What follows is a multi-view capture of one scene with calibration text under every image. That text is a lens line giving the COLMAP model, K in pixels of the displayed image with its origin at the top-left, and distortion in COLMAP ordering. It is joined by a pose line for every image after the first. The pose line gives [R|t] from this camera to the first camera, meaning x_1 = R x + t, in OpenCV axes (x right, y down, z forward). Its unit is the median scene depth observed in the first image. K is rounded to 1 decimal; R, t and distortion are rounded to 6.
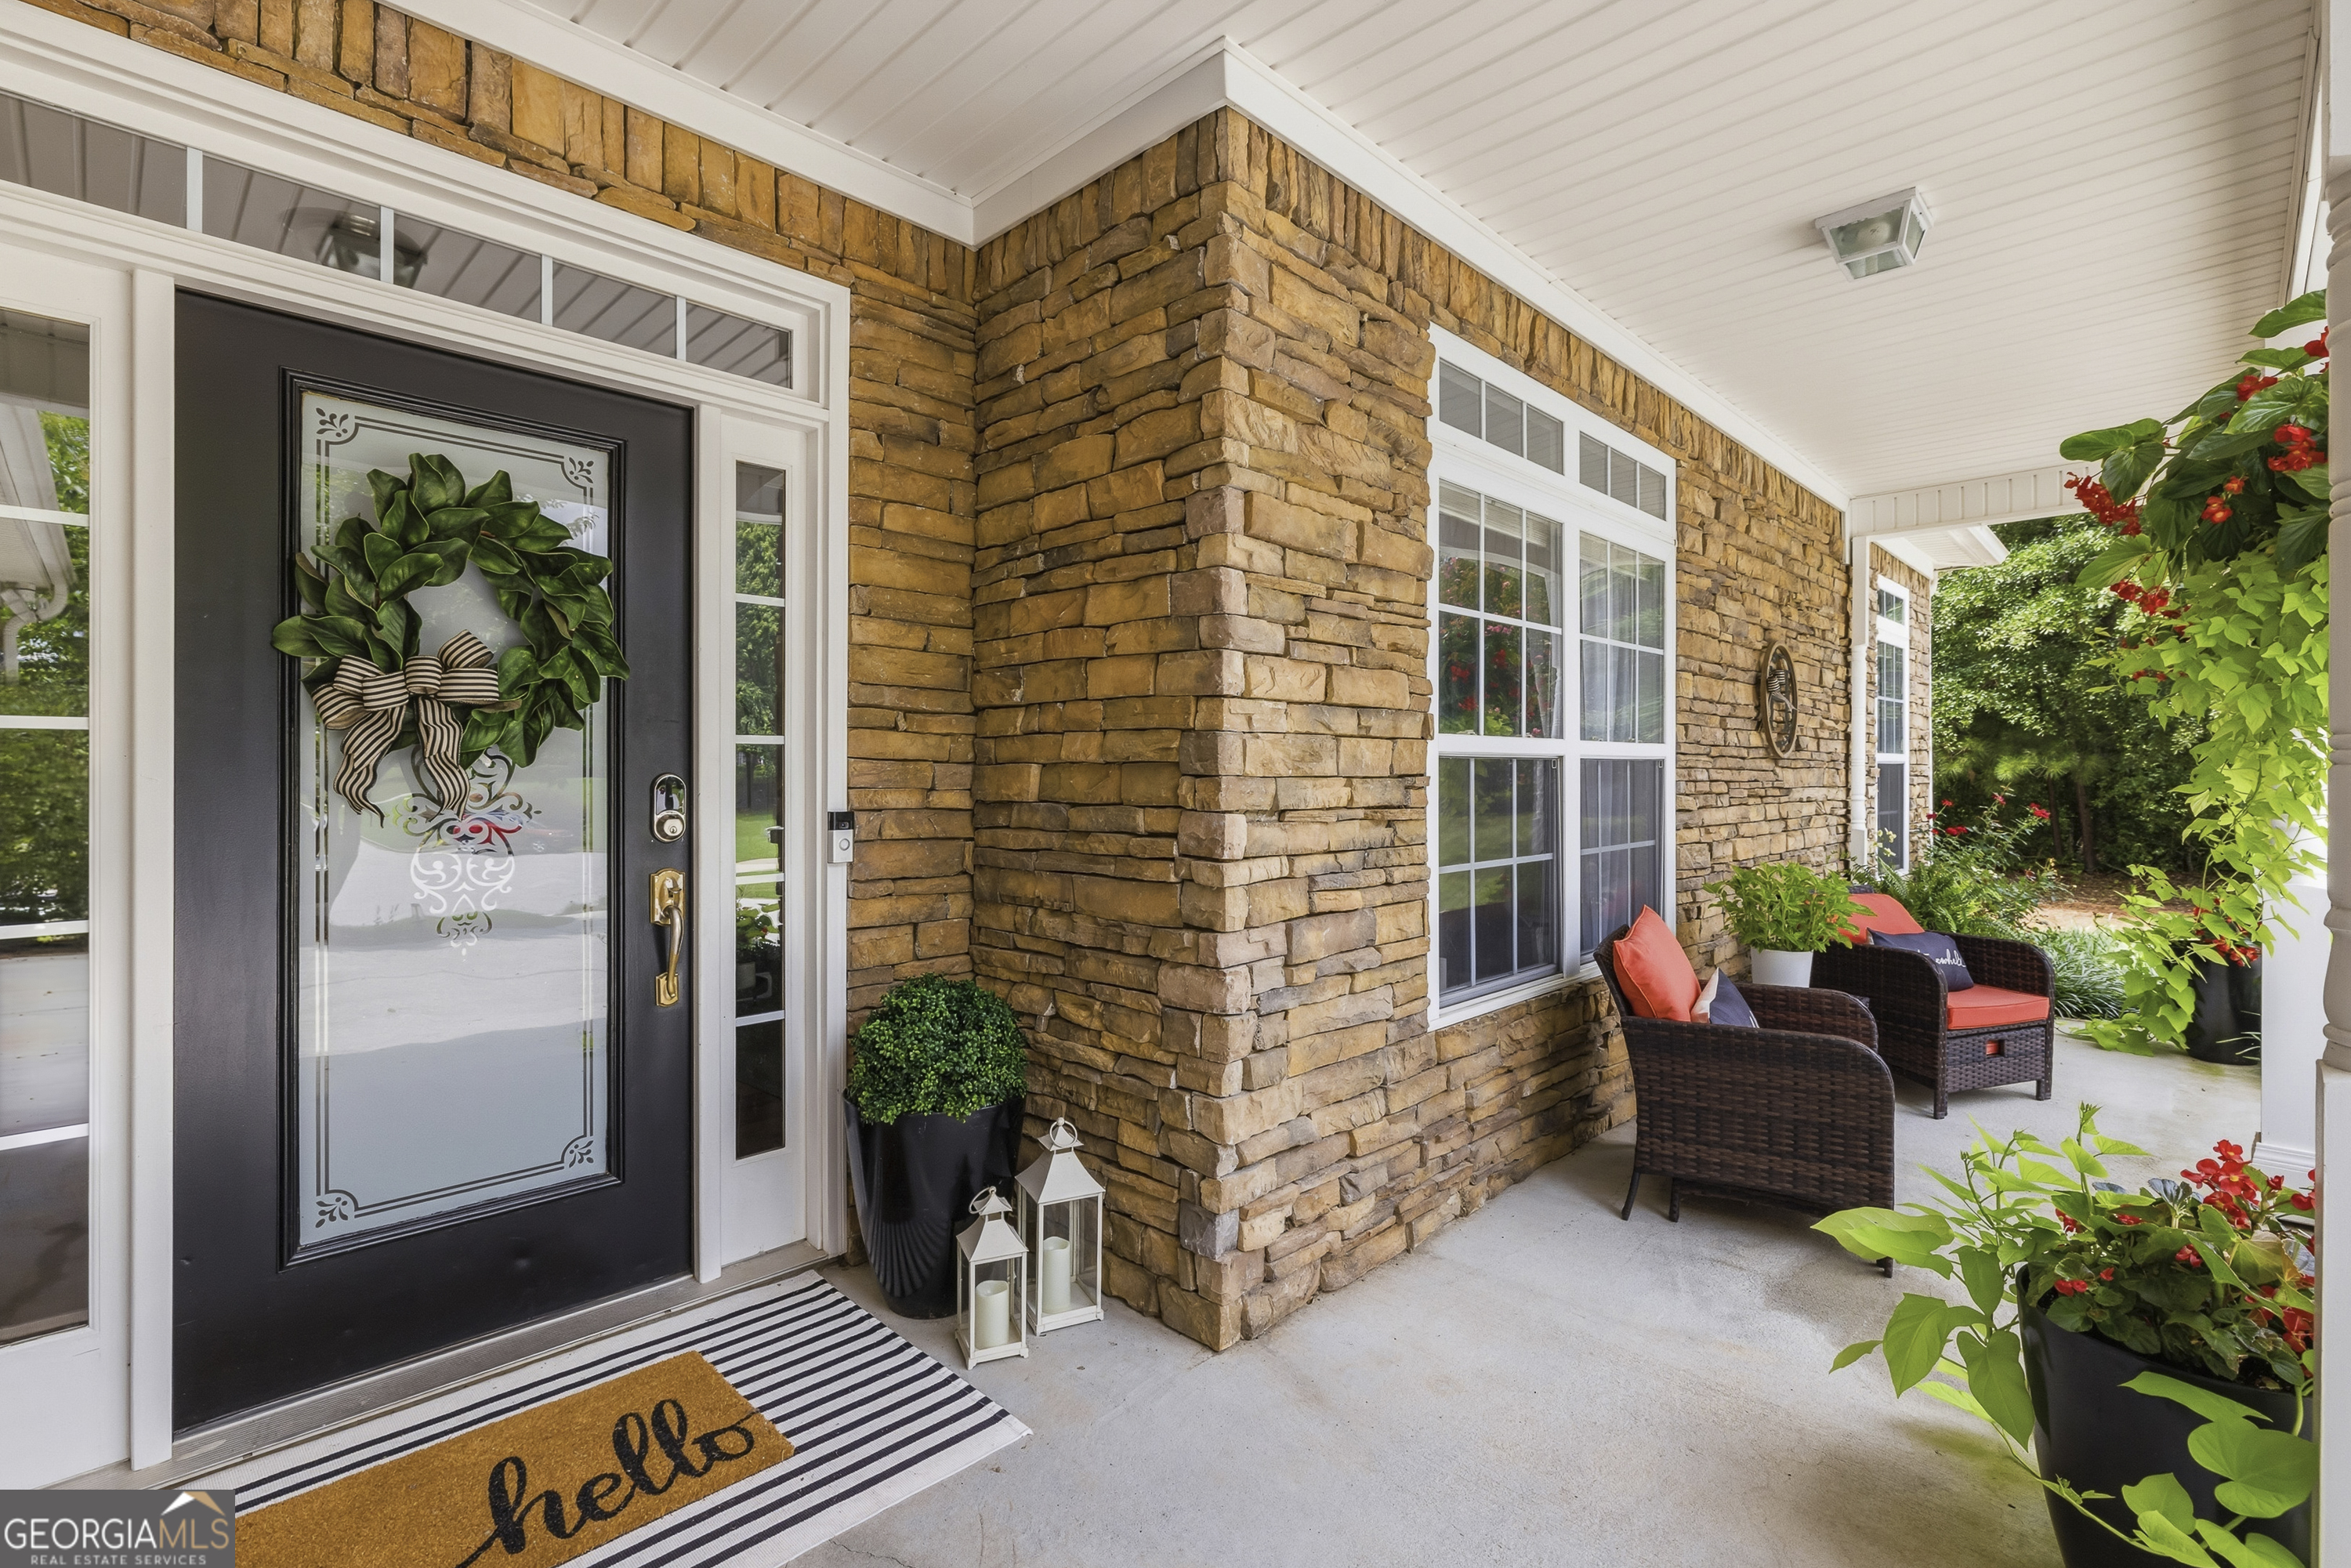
lens RADIAL K [[1076.5, 0, 1173.0], [0, 1076.5, 784.5], [0, 0, 1]] dist [-0.002222, 0.000264]
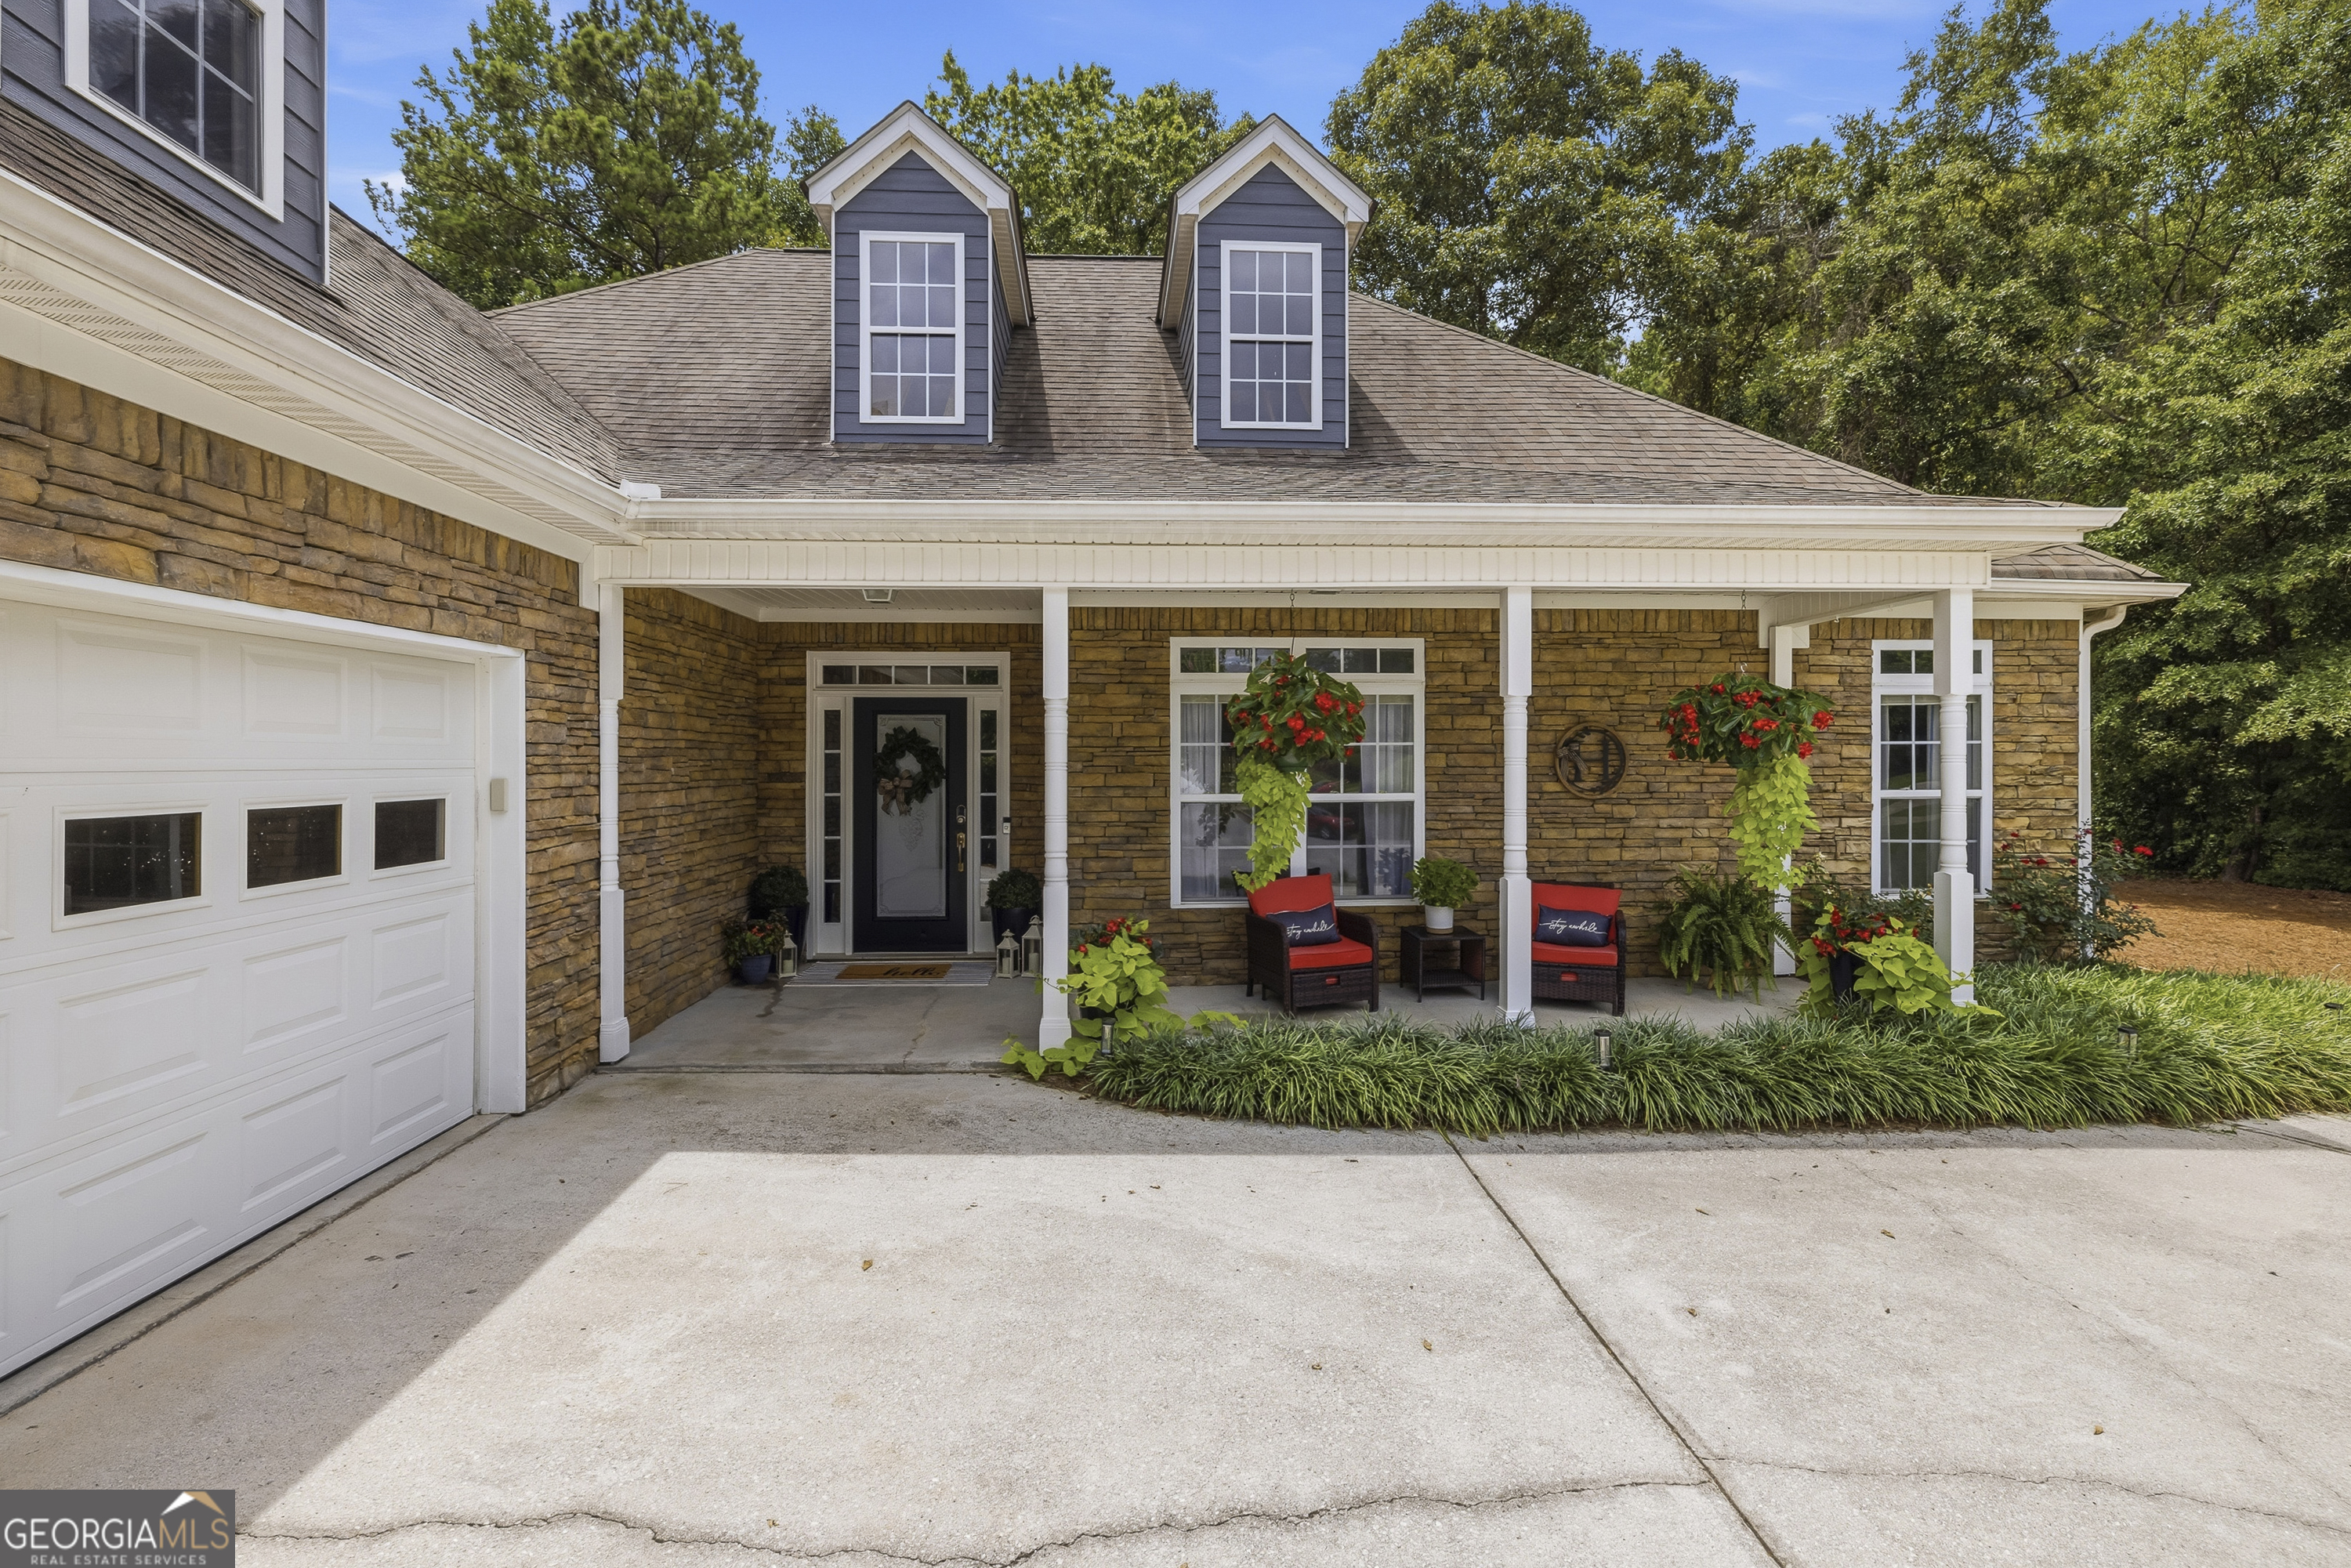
lens RADIAL K [[1076.5, 0, 1173.4], [0, 1076.5, 769.8], [0, 0, 1]] dist [-0.002222, 0.000264]
pose [[0.745023, 0.004087, -0.667026, 2.240062], [-0.005416, 0.999985, 0.000077, -0.121262], [0.667017, 0.003556, 0.745034, -1.067792]]
